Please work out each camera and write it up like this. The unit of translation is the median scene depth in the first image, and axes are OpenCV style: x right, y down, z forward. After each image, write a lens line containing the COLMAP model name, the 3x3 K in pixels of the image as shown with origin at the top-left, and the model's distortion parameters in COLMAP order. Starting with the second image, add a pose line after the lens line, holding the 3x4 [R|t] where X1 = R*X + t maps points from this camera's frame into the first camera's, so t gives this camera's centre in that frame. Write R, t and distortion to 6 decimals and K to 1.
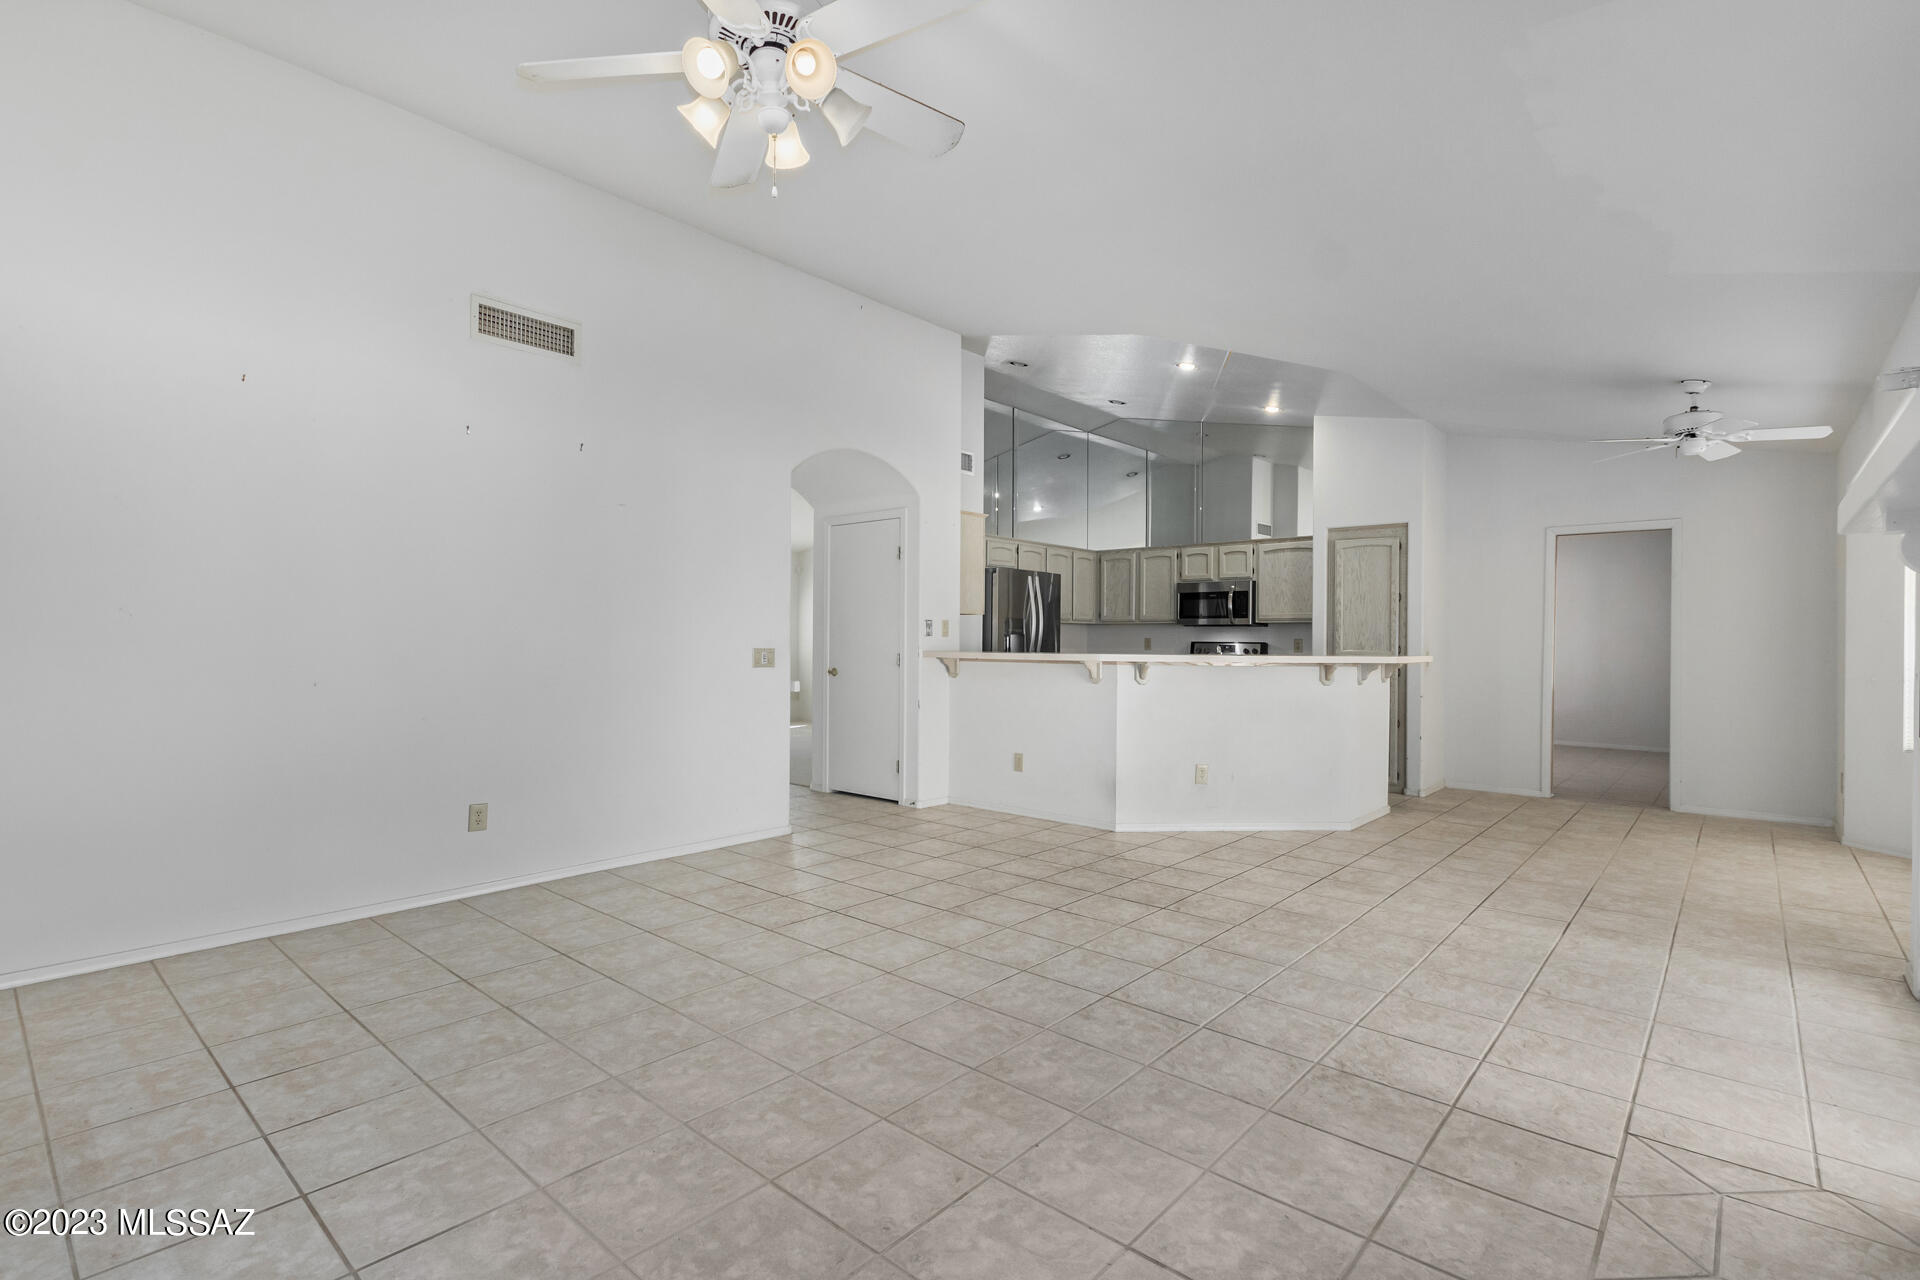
lens RADIAL K [[903.2, 0, 966.1], [0, 903.2, 651.2], [0, 0, 1]] dist [0.004289, -0.000834]
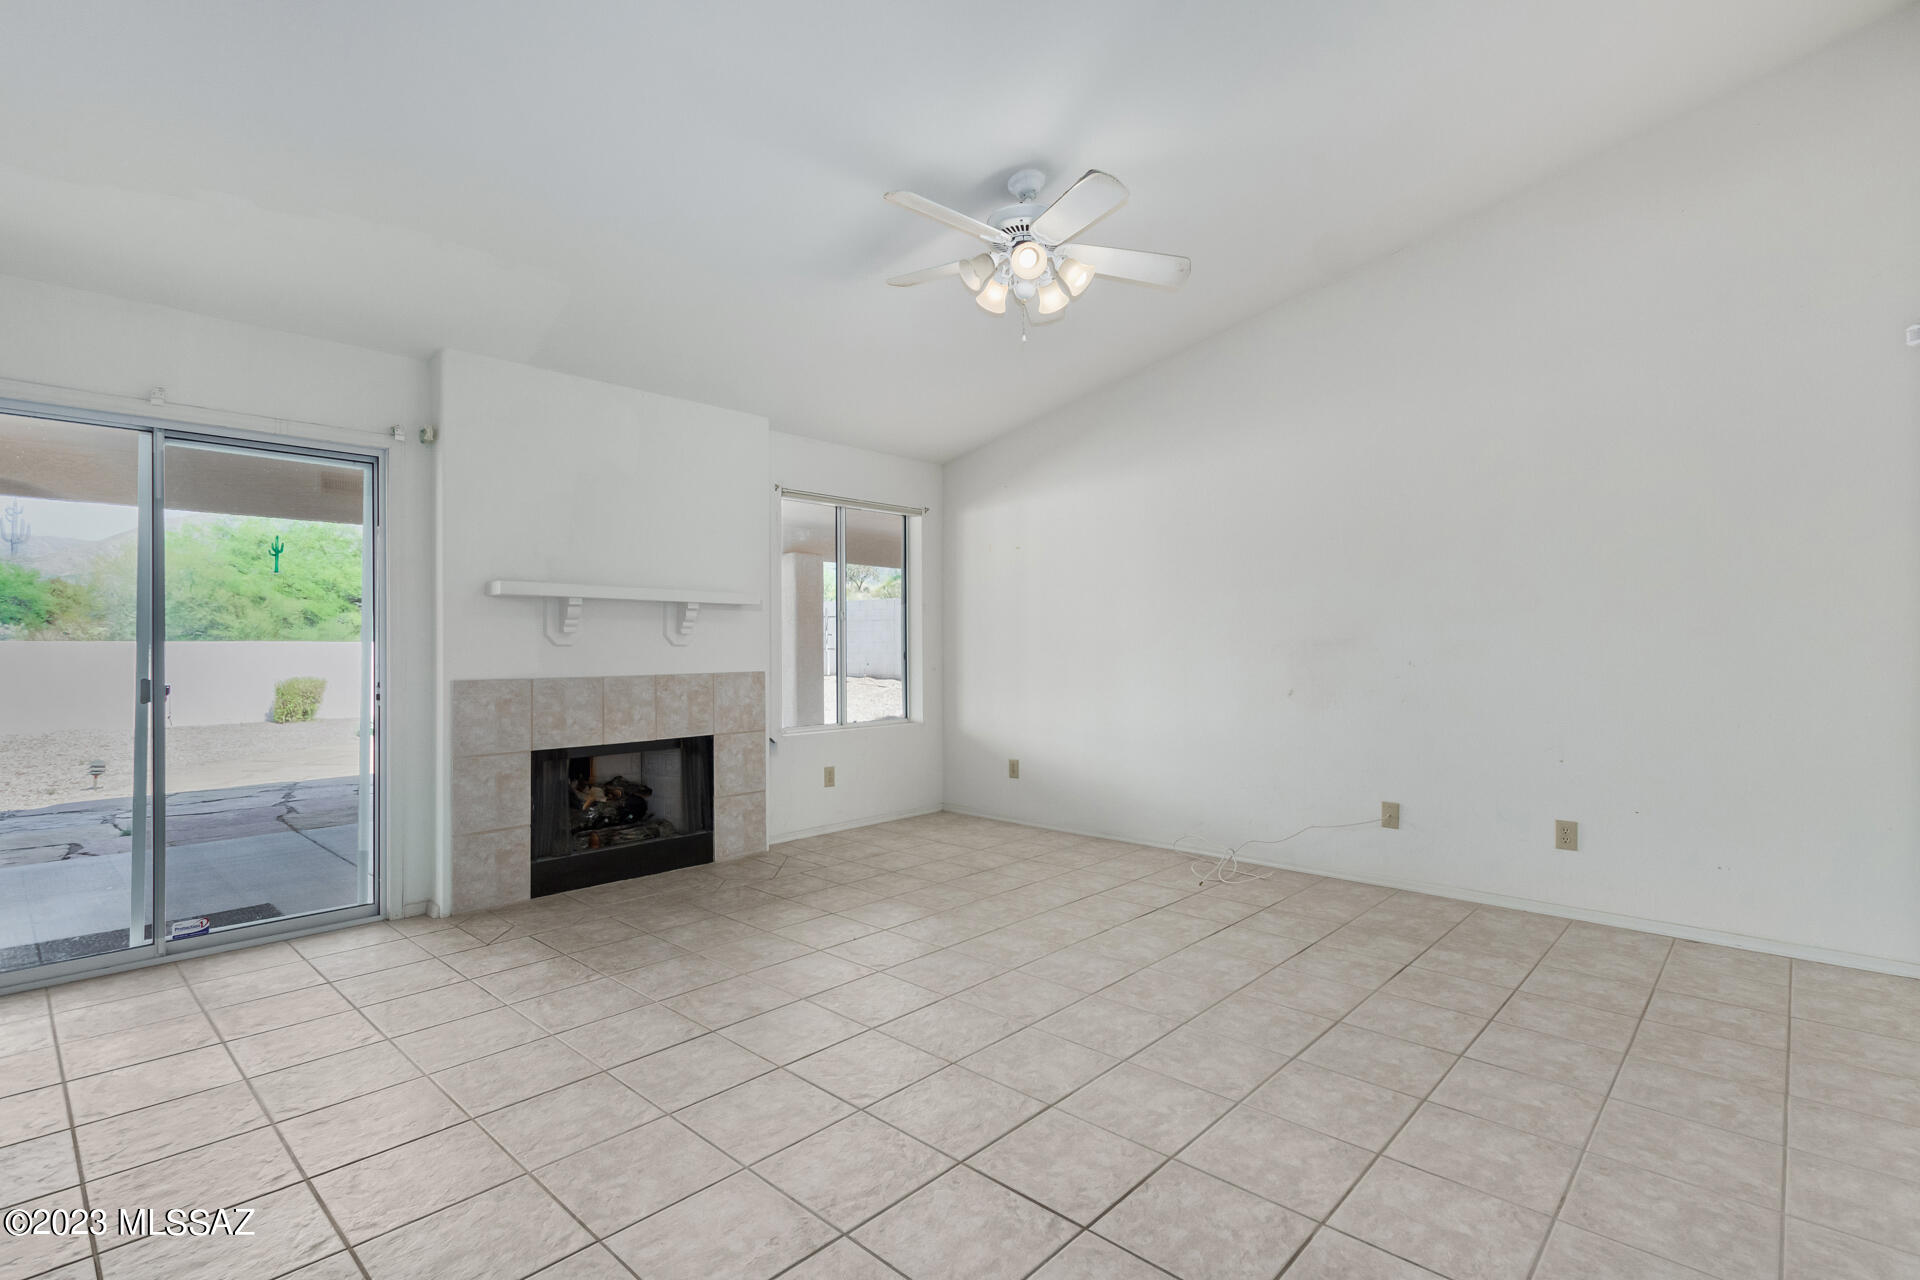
lens RADIAL K [[903.2, 0, 957.9], [0, 903.2, 641.8], [0, 0, 1]] dist [0.004289, -0.000834]
pose [[-0.999306, -0.004801, 0.036942, -0.128118], [-0.004575, 0.999970, 0.006210, -0.021640], [-0.036970, 0.006037, -0.999298, 1.943499]]
